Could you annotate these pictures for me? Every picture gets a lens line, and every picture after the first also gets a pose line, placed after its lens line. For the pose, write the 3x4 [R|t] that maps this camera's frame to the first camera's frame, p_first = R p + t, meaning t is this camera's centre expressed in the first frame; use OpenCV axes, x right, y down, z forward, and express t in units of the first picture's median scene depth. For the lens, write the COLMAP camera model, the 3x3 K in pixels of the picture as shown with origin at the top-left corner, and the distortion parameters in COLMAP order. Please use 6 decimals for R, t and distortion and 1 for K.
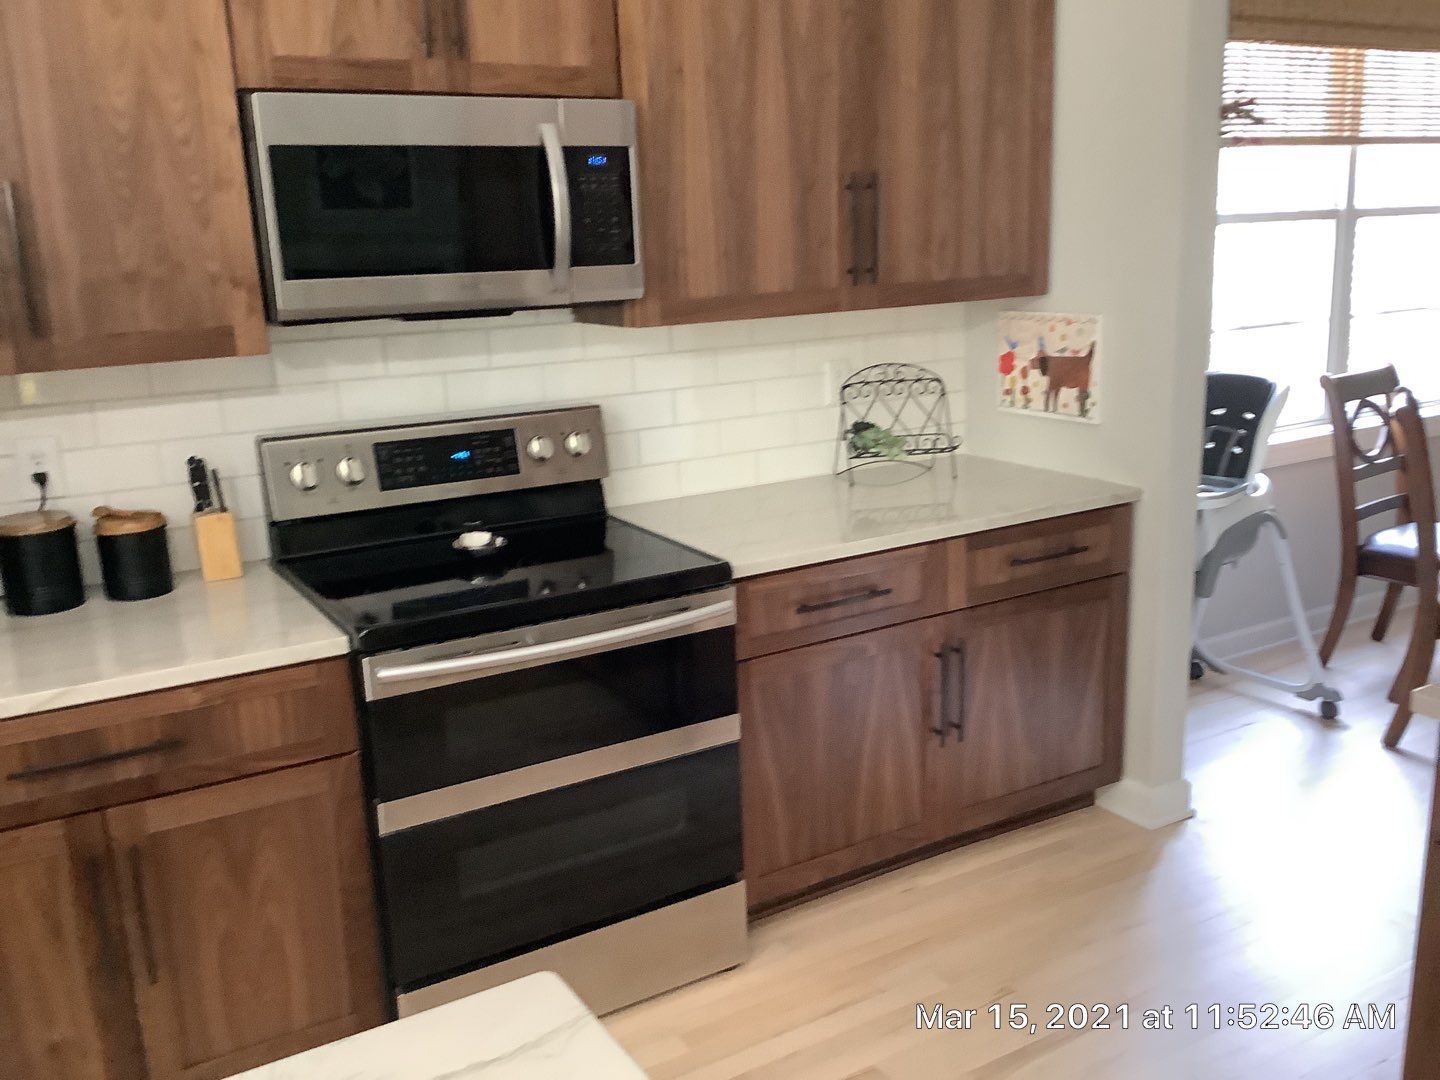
lens RADIAL K [[1312.9, 0, 760.6], [0, 1312.9, 577.3], [0, 0, 1]] dist [0.105394, -0.197587]
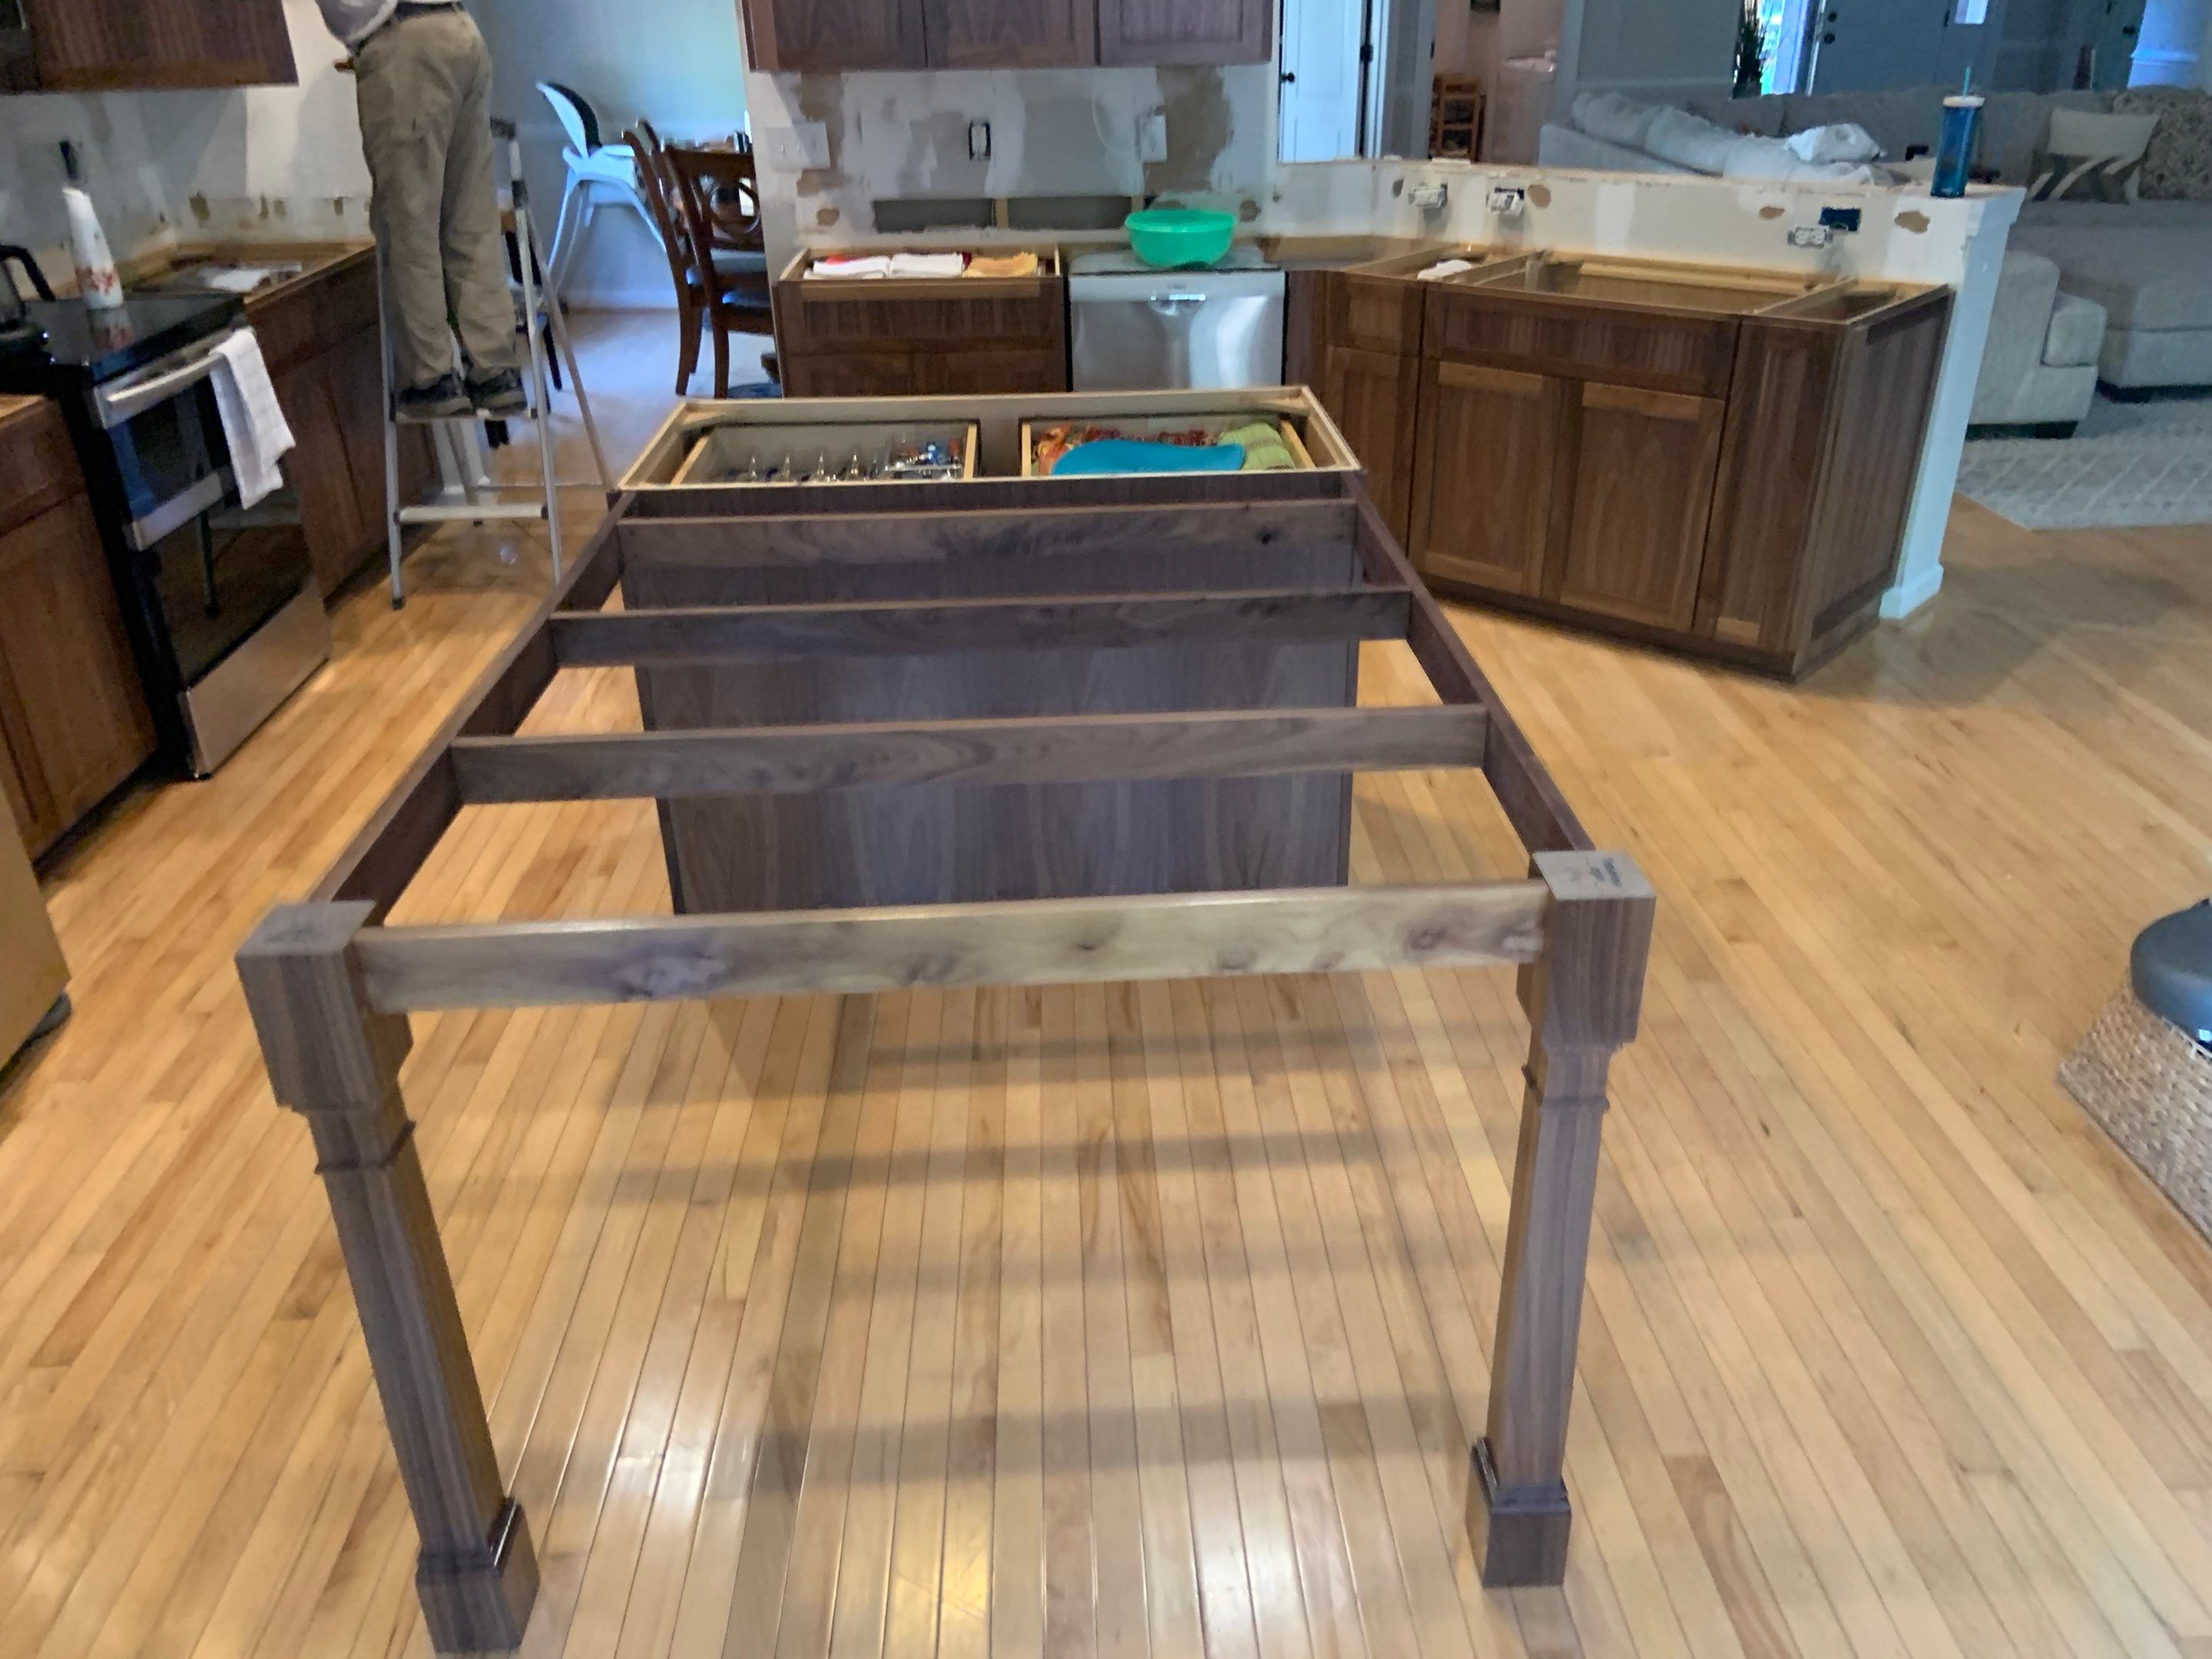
lens RADIAL K [[1659.0, 0, 1106.0], [0, 1659.0, 829.5], [0, 0, 1]] dist [0.109923, -0.126686]
pose [[0.492842, -0.382381, 0.781595, -0.977316], [0.228946, 0.923598, 0.307489, 0.137066], [-0.839458, 0.027399, 0.542733, -0.440227]]
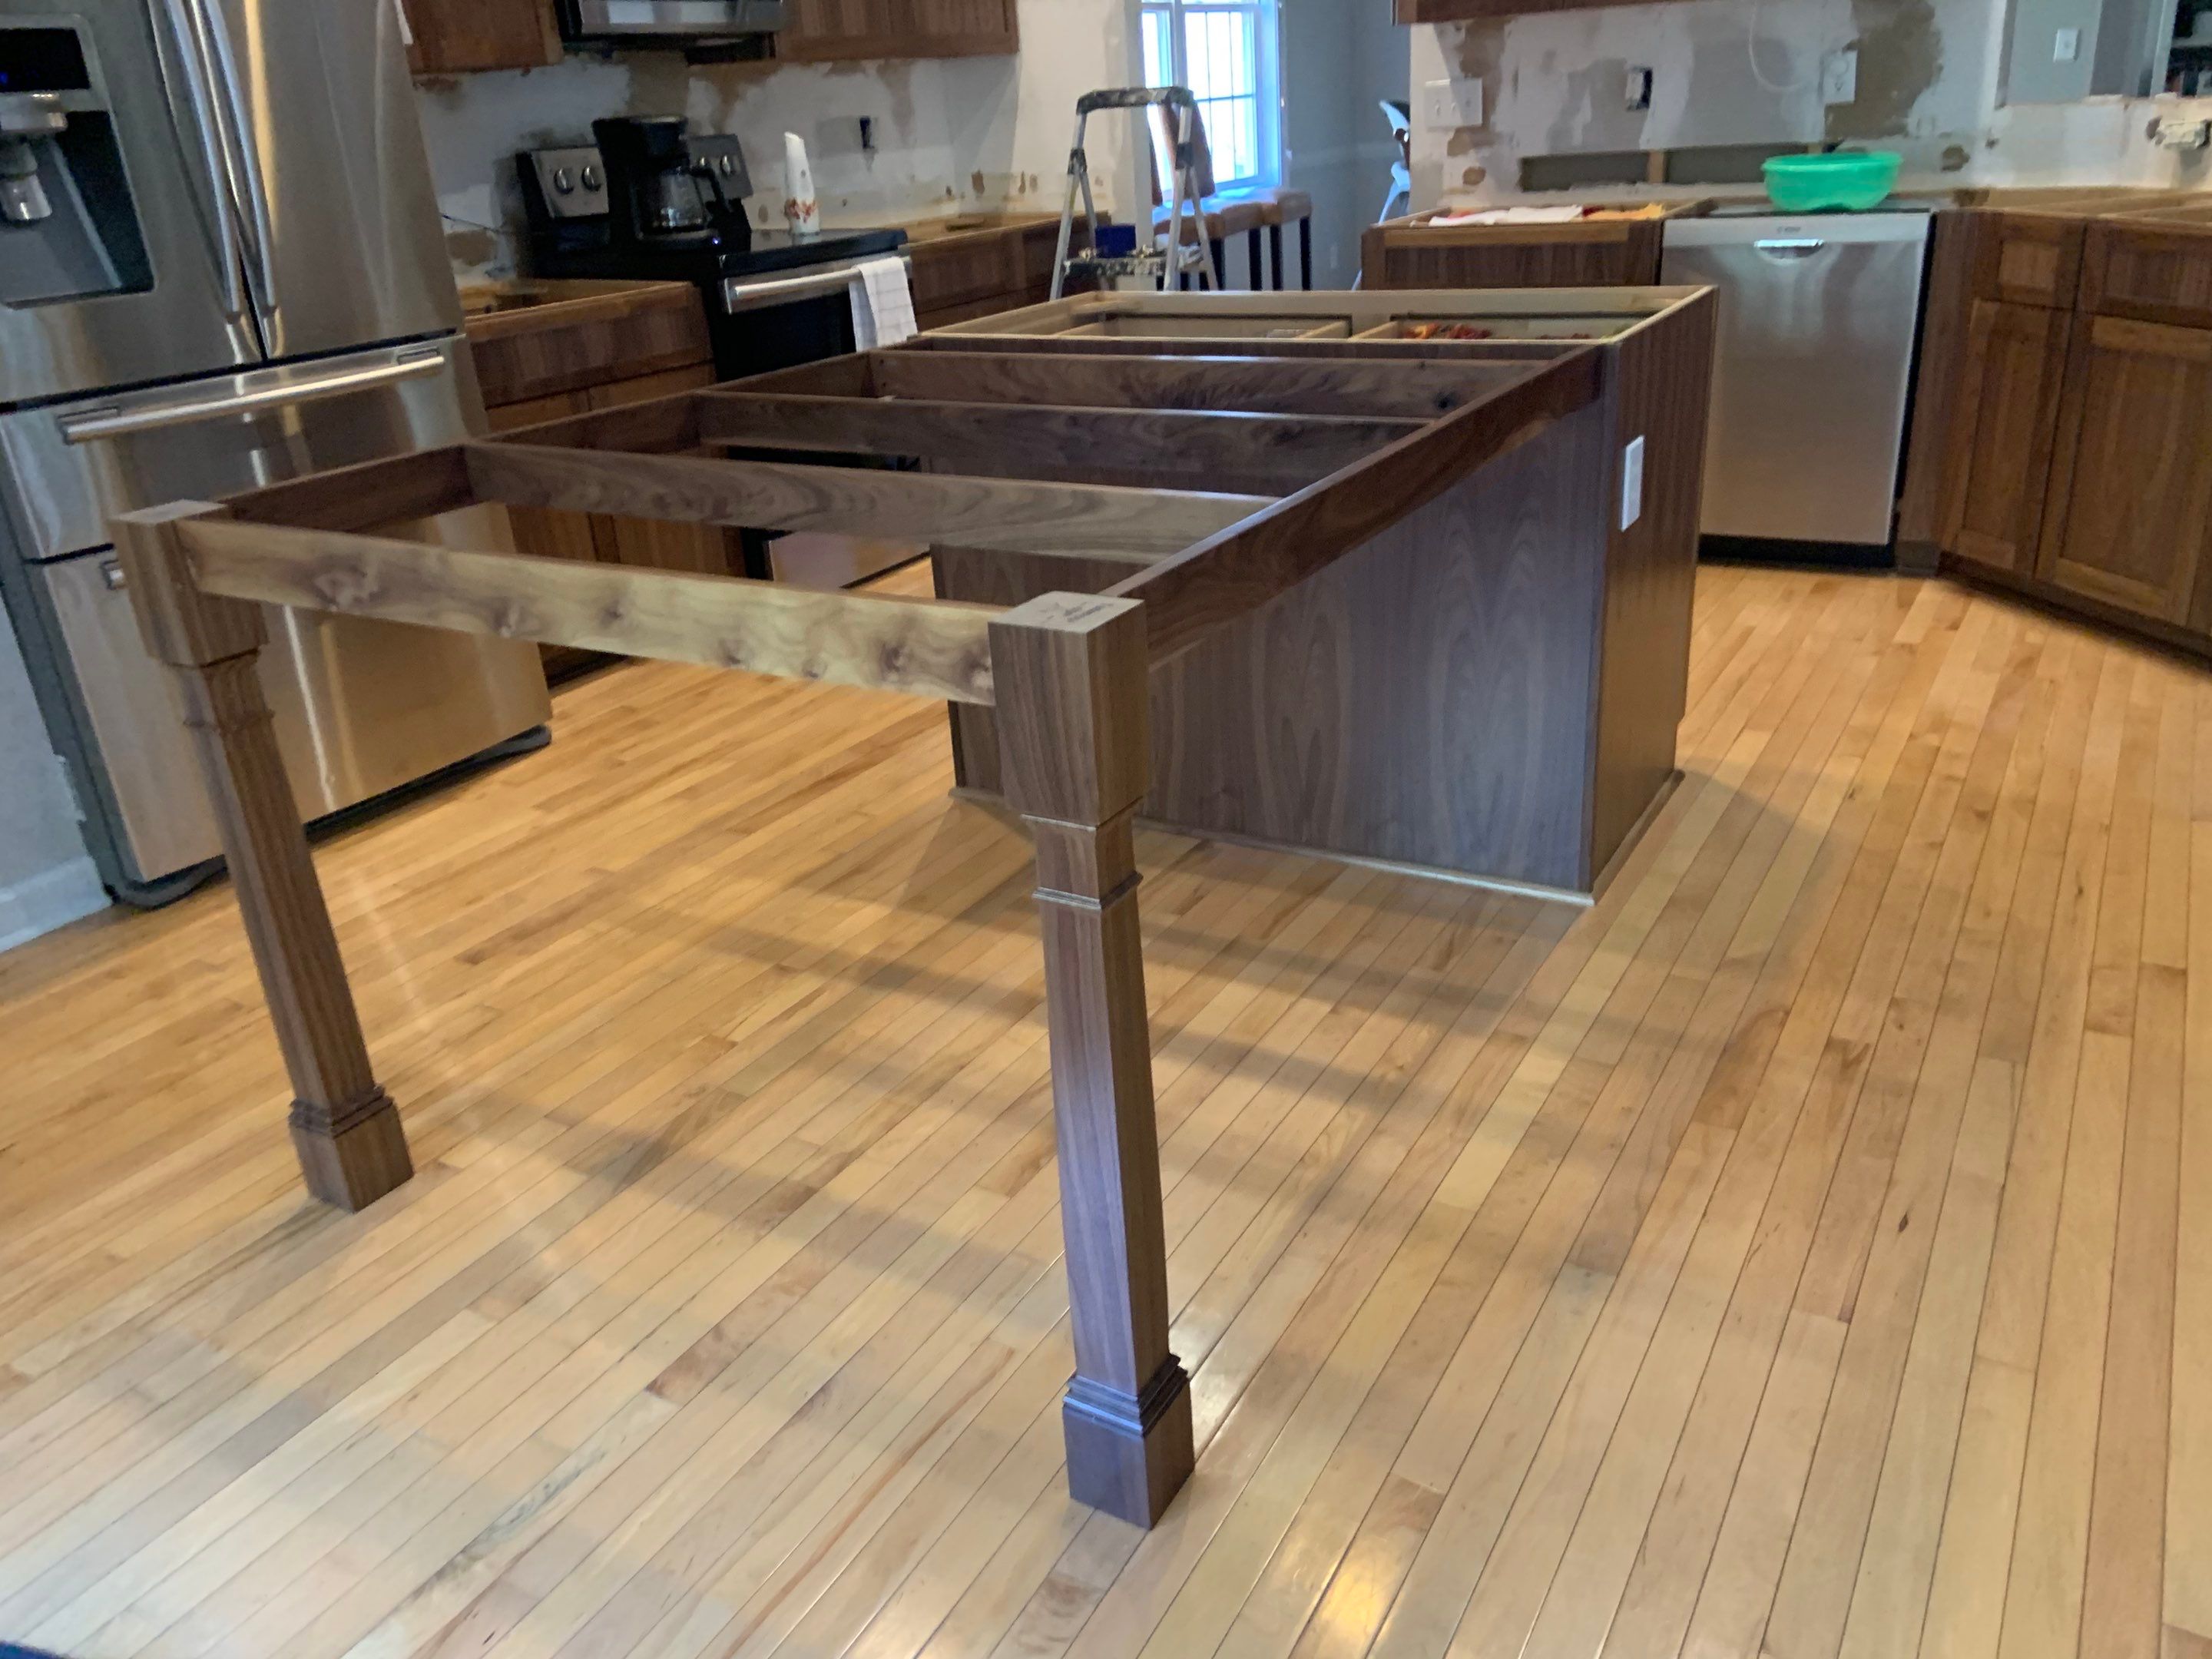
lens RADIAL K [[1644.1, 0, 1124.7], [0, 1644.1, 823.8], [0, 0, 1]] dist [0.108016, -0.125187]
pose [[0.888618, -0.206907, 0.409325, -0.649927], [0.154518, 0.975344, 0.157573, 0.350445], [-0.431836, -0.076774, 0.898679, -0.709780]]
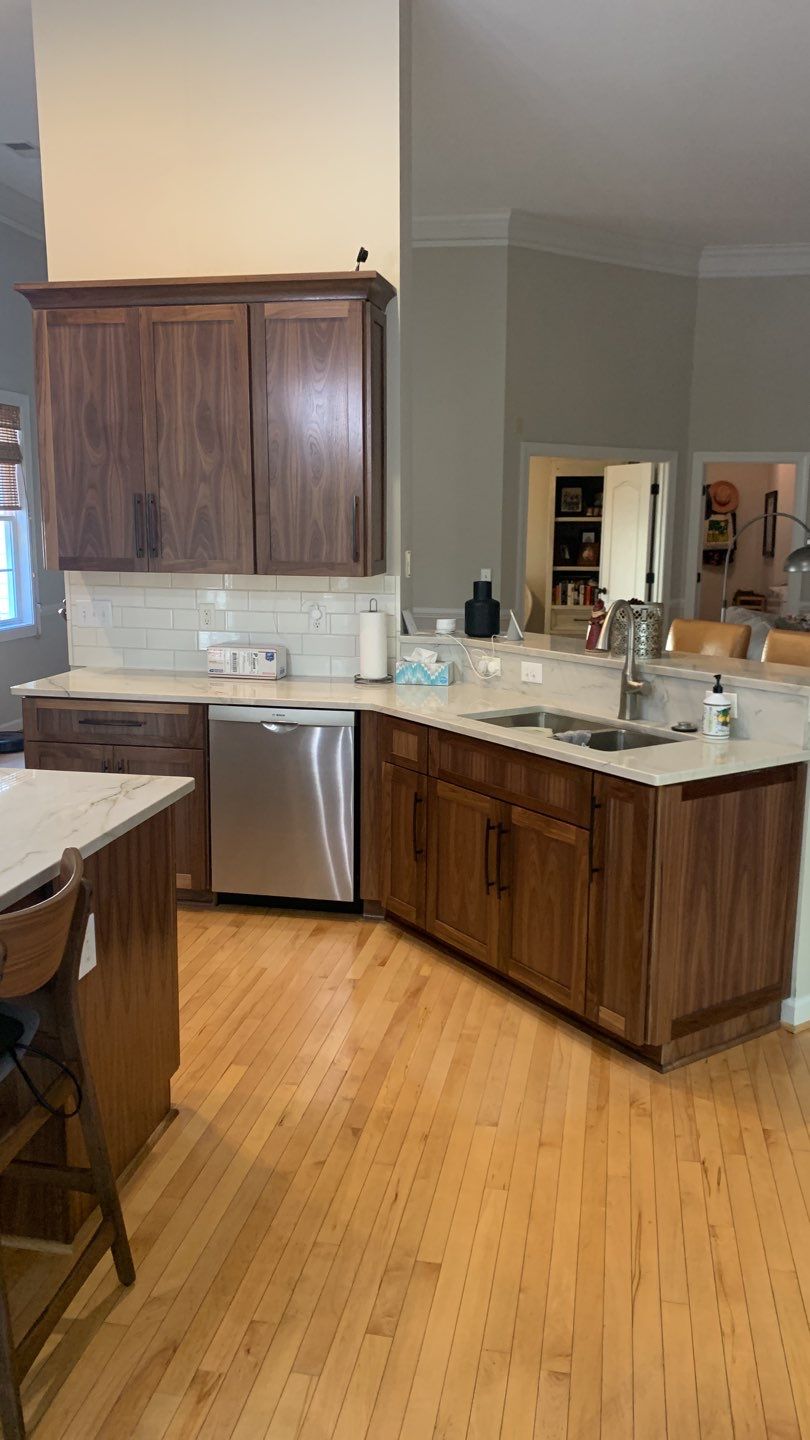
lens RADIAL K [[1096.5, 0, 407.9], [0, 1096.5, 702.2], [0, 0, 1]] dist [0.066853, -0.093275]
pose [[0.686142, -0.085592, 0.722414, -0.435816], [0.161787, 0.986138, -0.036825, 0.234666], [-0.709249, 0.142144, 0.690479, -0.822201]]
